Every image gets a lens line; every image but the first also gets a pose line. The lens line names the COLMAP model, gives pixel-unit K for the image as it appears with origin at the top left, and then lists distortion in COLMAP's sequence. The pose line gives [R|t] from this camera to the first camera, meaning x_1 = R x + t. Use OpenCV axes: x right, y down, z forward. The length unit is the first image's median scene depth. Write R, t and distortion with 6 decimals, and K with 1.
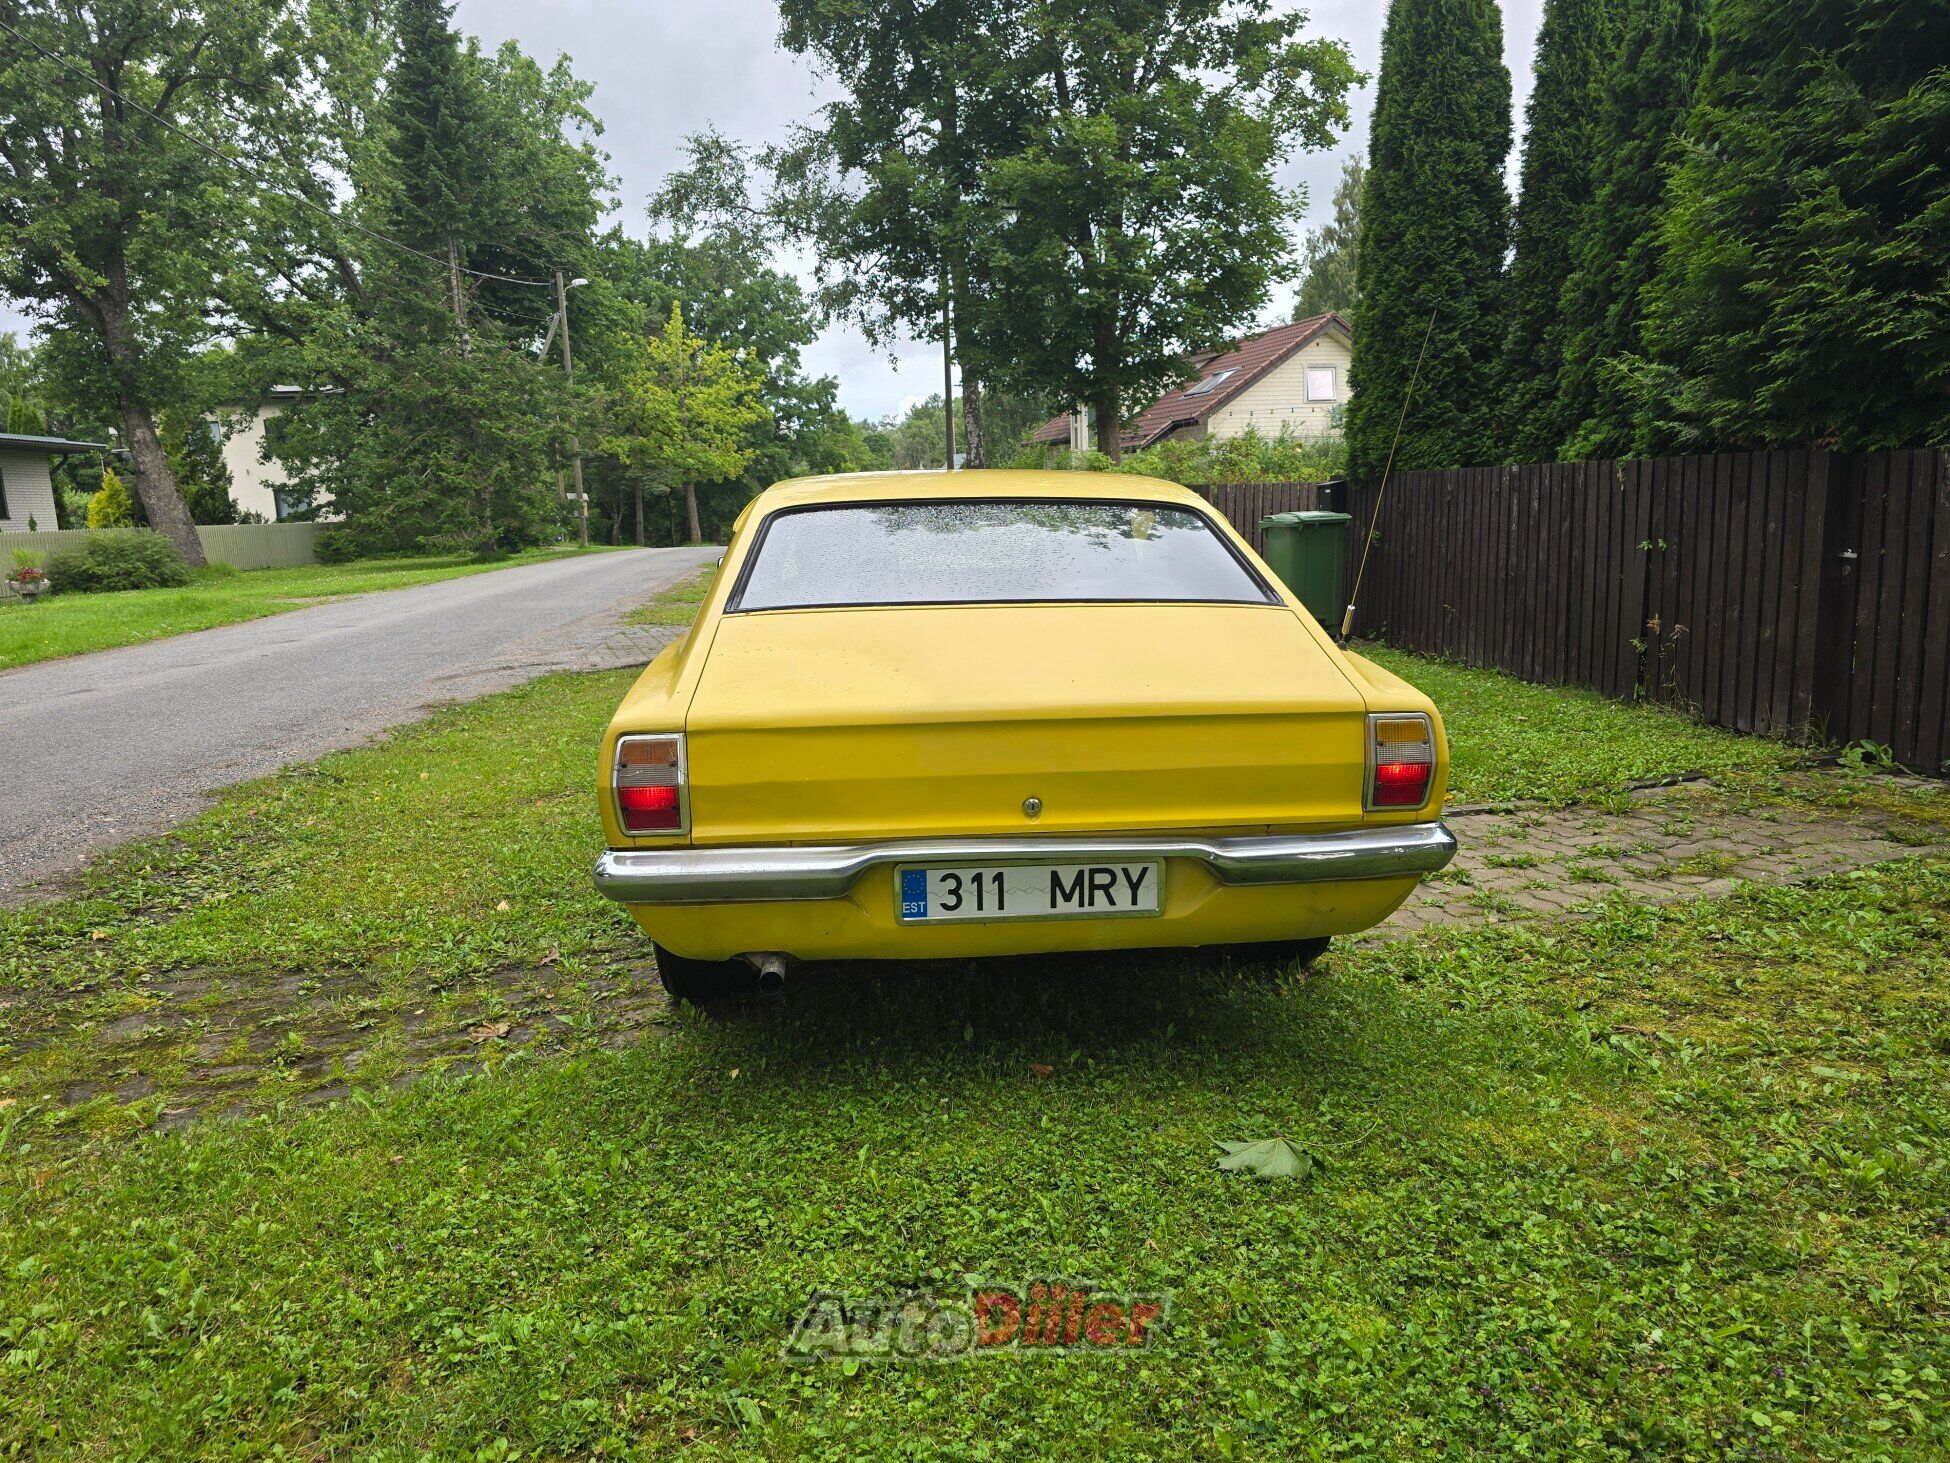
lens RADIAL K [[1315.9, 0, 993.5], [0, 1315.9, 729.2], [0, 0, 1]] dist [0.051795, -0.045321]
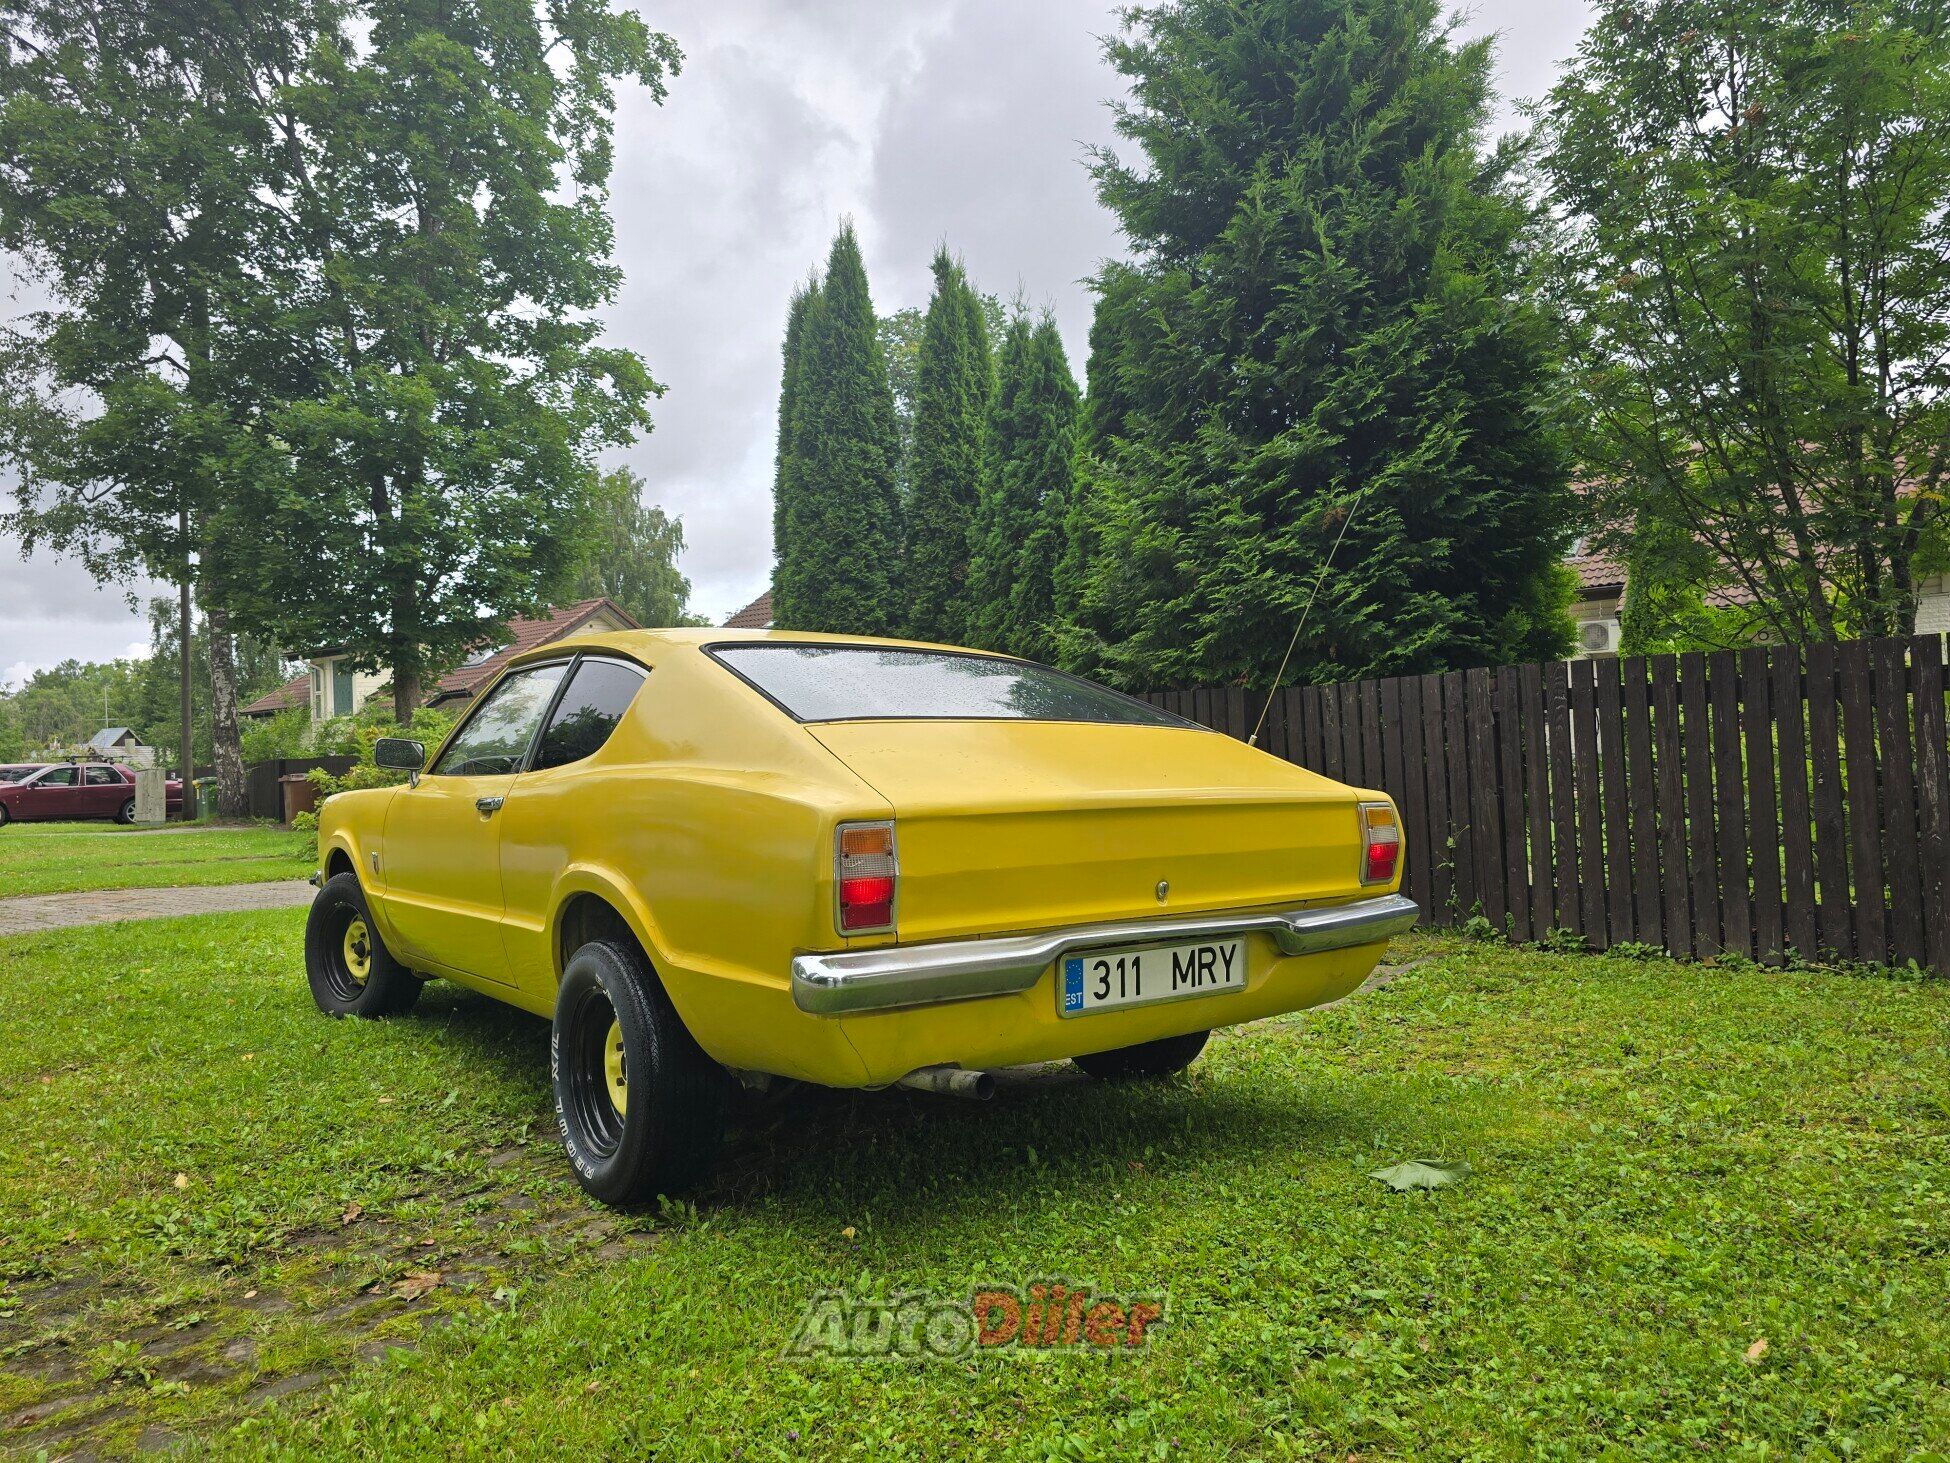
lens RADIAL K [[1315.9, 0, 993.5], [0, 1315.9, 729.2], [0, 0, 1]] dist [0.051795, -0.045321]
pose [[0.834057, 0.024639, 0.551128, -0.326869], [0.095608, 0.977430, -0.188388, 0.057971], [-0.543331, 0.209818, 0.812876, 0.088034]]
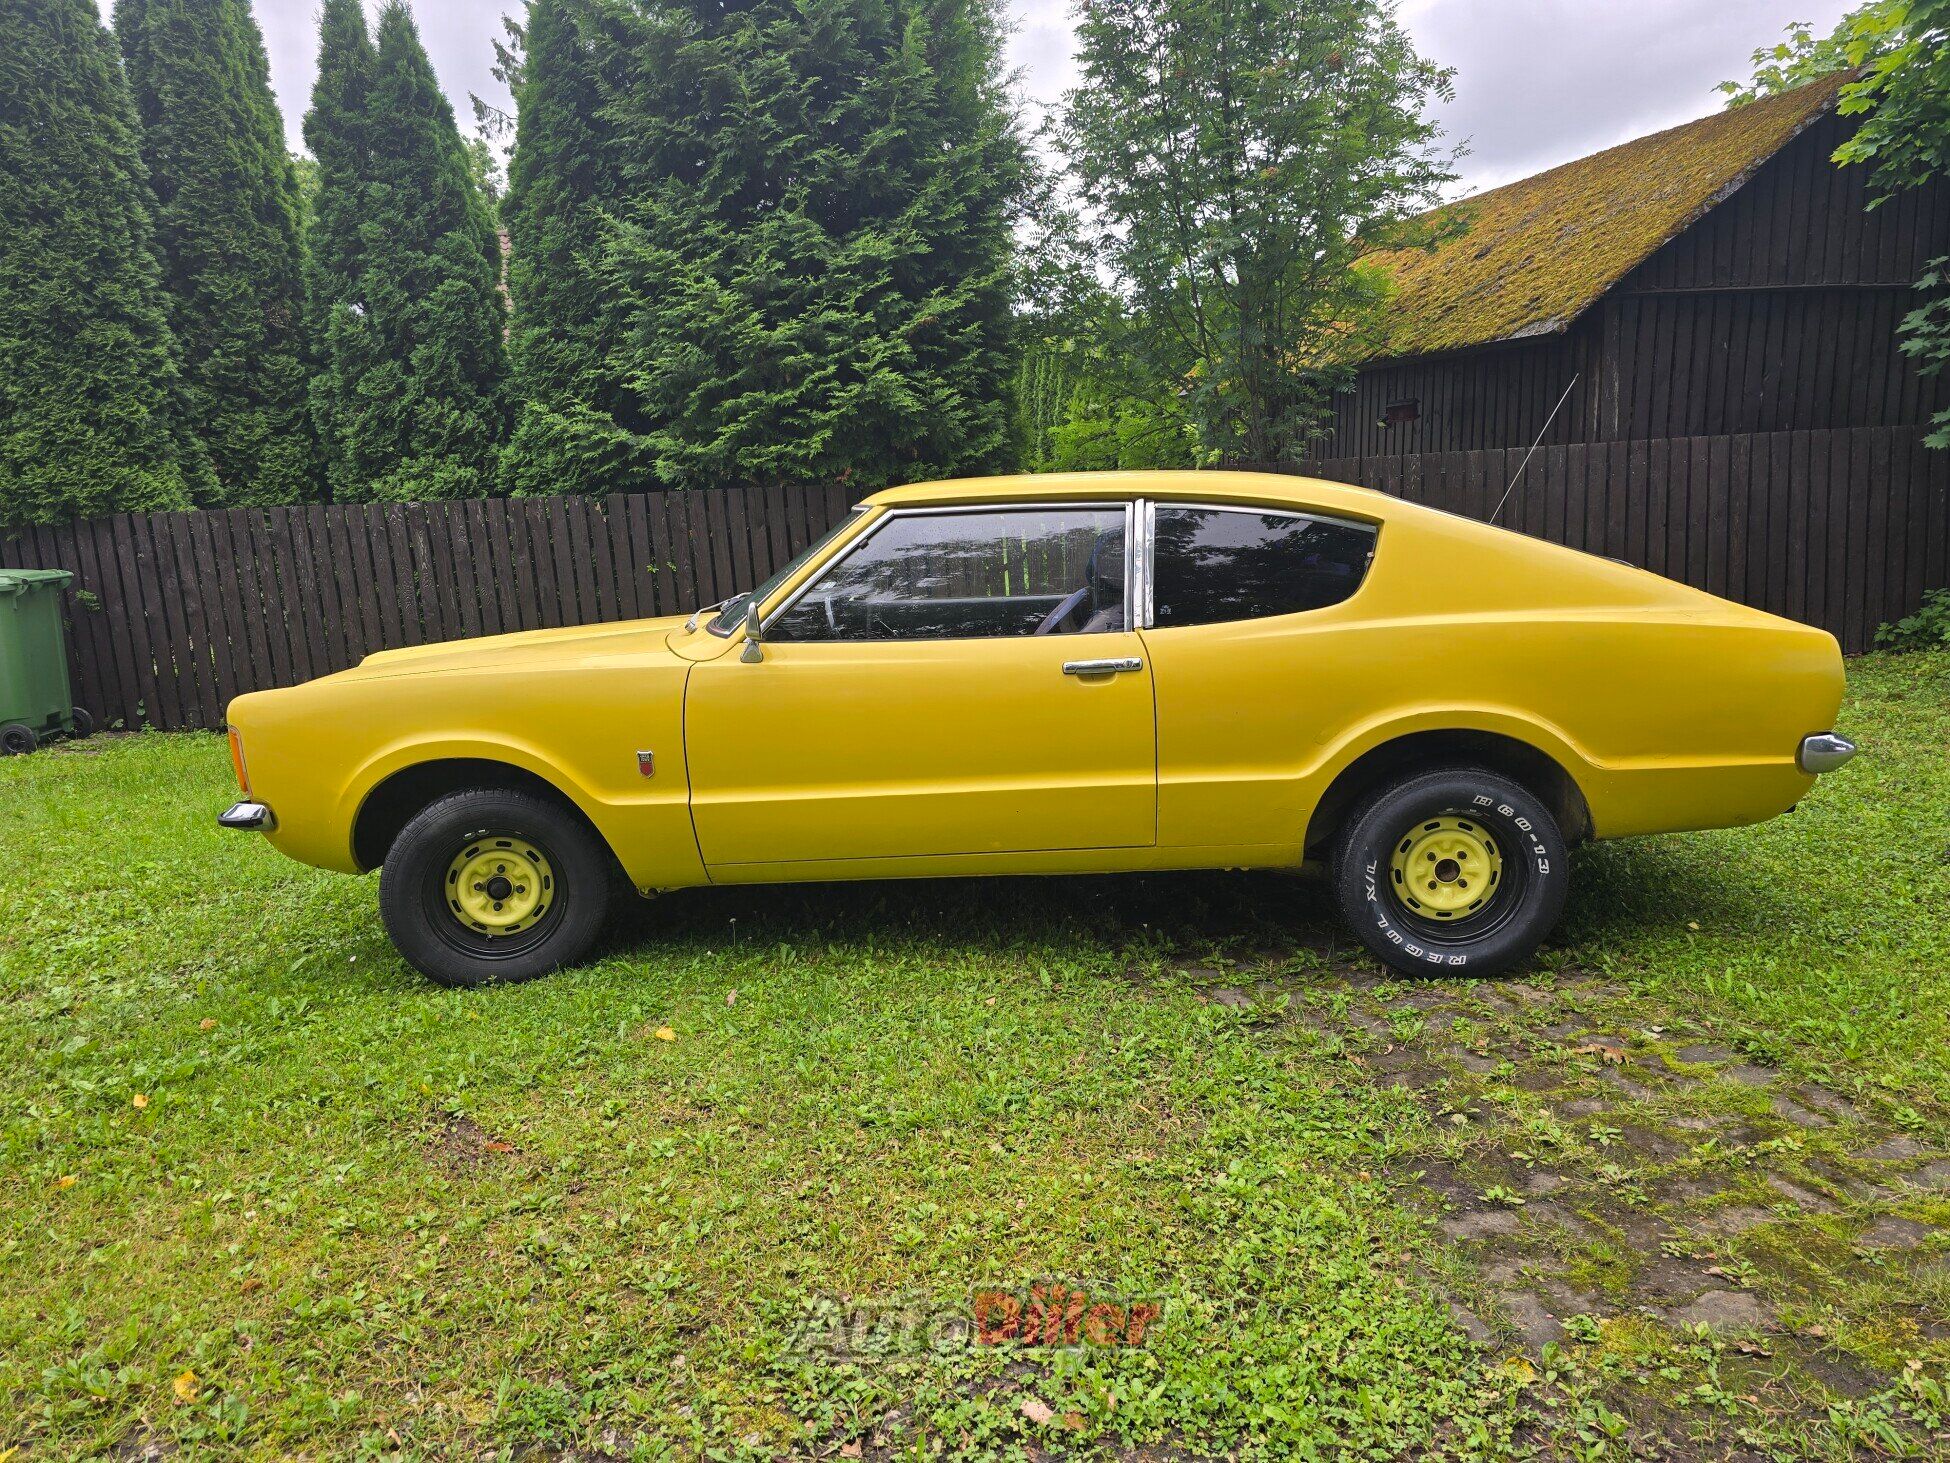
lens RADIAL K [[1315.9, 0, 993.5], [0, 1315.9, 729.2], [0, 0, 1]] dist [0.051795, -0.045321]
pose [[0.130696, -0.164224, 0.977726, -0.800036], [0.214657, 0.967480, 0.133809, -0.124871], [-0.967905, 0.192387, 0.161698, 0.743217]]
